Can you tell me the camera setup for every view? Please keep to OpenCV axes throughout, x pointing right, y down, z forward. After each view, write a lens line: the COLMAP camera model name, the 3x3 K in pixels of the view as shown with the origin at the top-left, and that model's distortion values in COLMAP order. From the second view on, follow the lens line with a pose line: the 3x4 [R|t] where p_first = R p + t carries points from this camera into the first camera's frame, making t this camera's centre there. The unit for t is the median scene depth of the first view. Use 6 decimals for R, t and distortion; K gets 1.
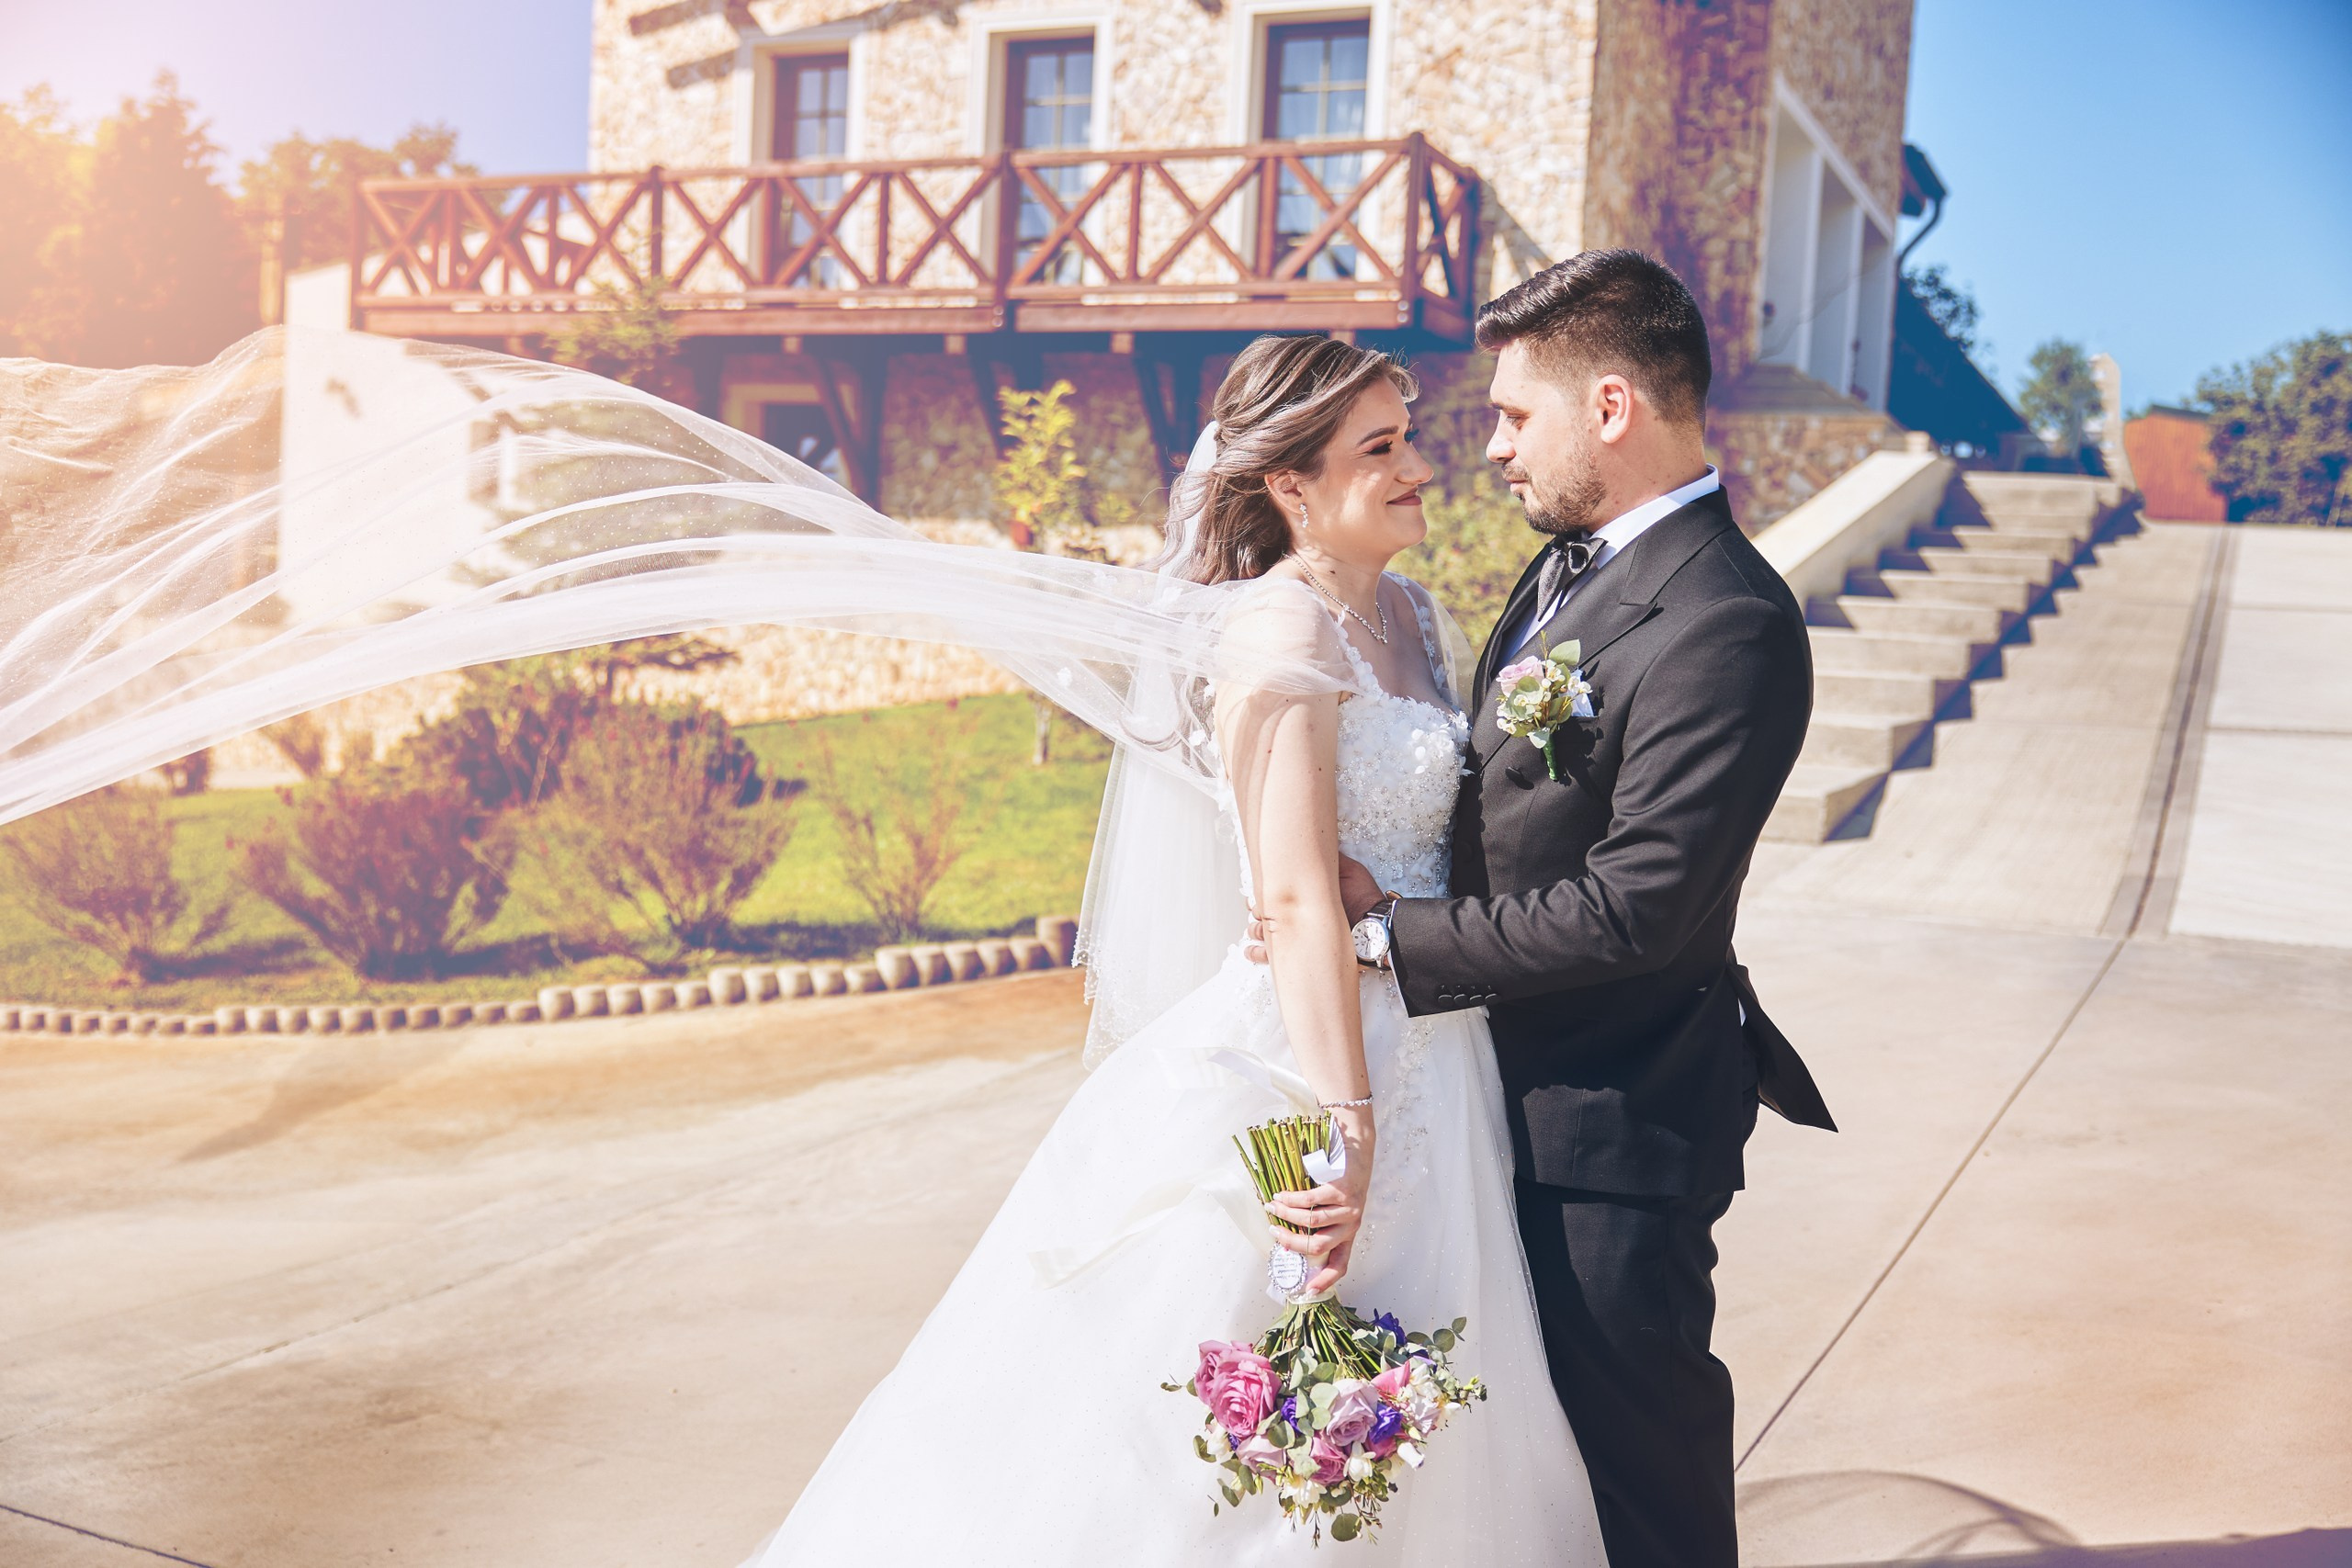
lens RADIAL K [[2397.5, 0, 1176.0], [0, 2397.5, 784.0], [0, 0, 1]] dist [-0.008008, 0.033114]
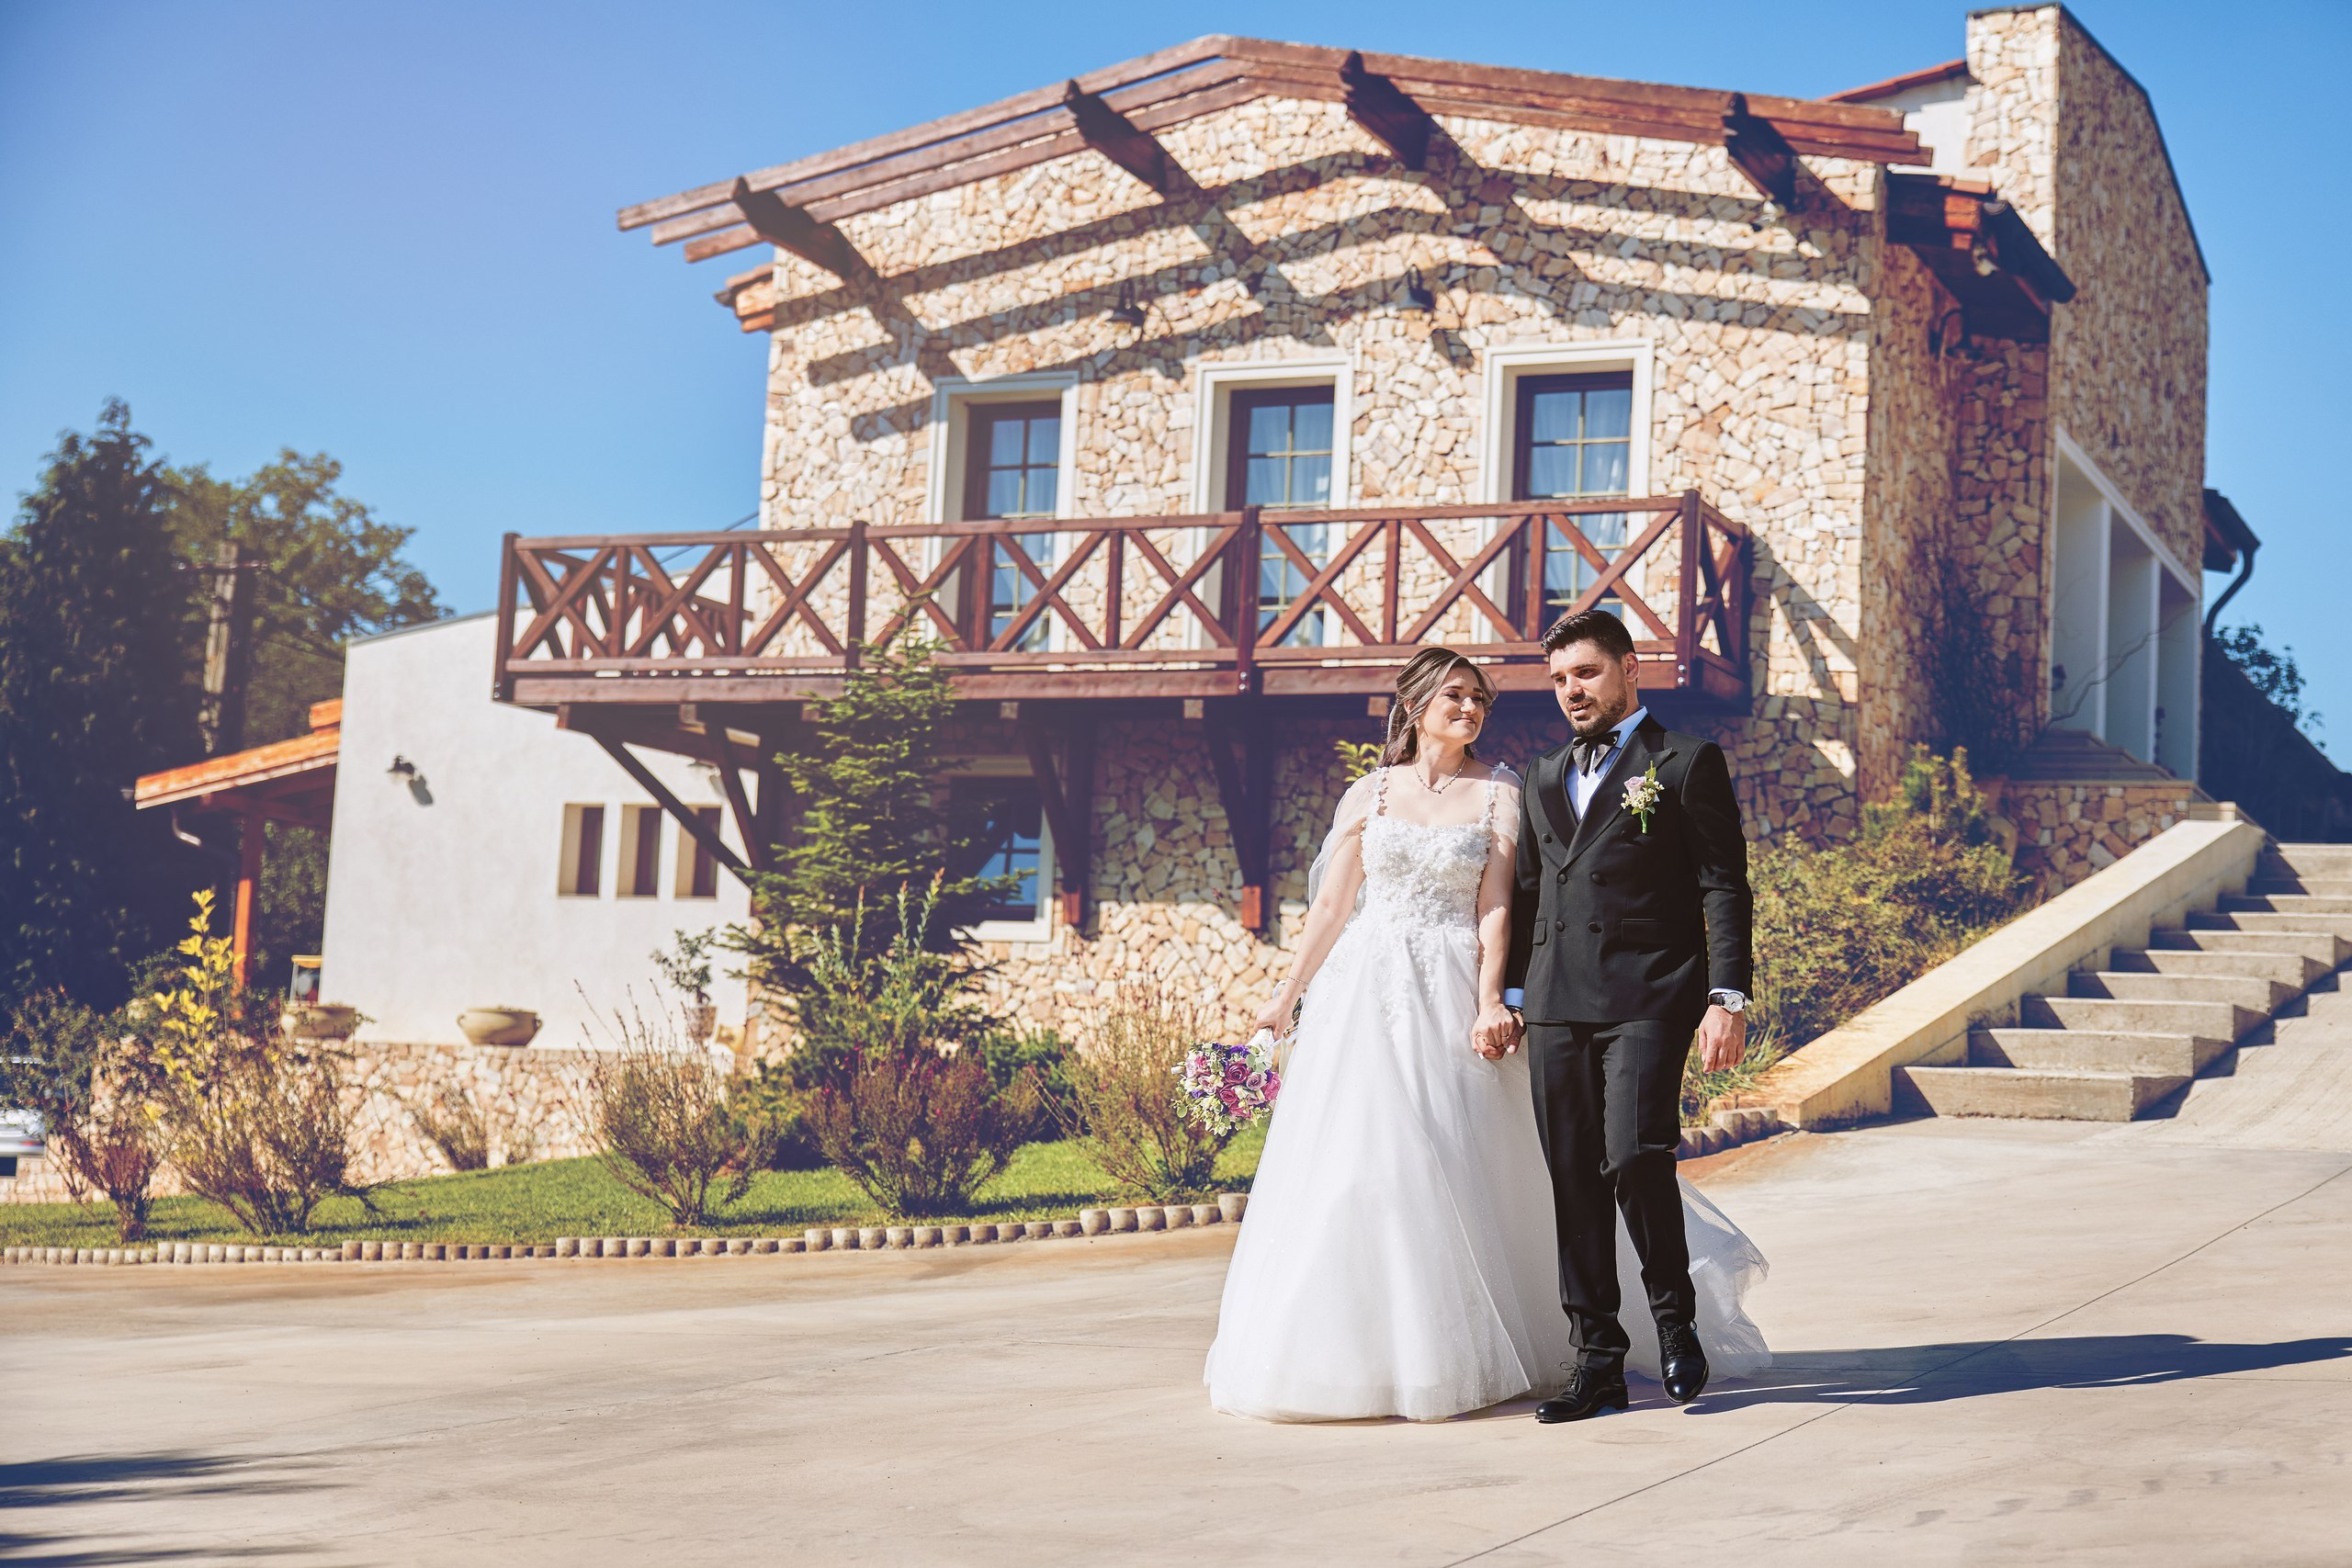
lens RADIAL K [[3813.9, 0, 1176.0], [0, 3813.9, 784.0], [0, 0, 1]] dist [-0.019733, 0.097813]
pose [[0.999912, -0.002785, 0.012939, -0.113881], [0.004972, 0.985047, -0.172214, 0.096934], [-0.012265, 0.172263, 0.984975, -0.440395]]
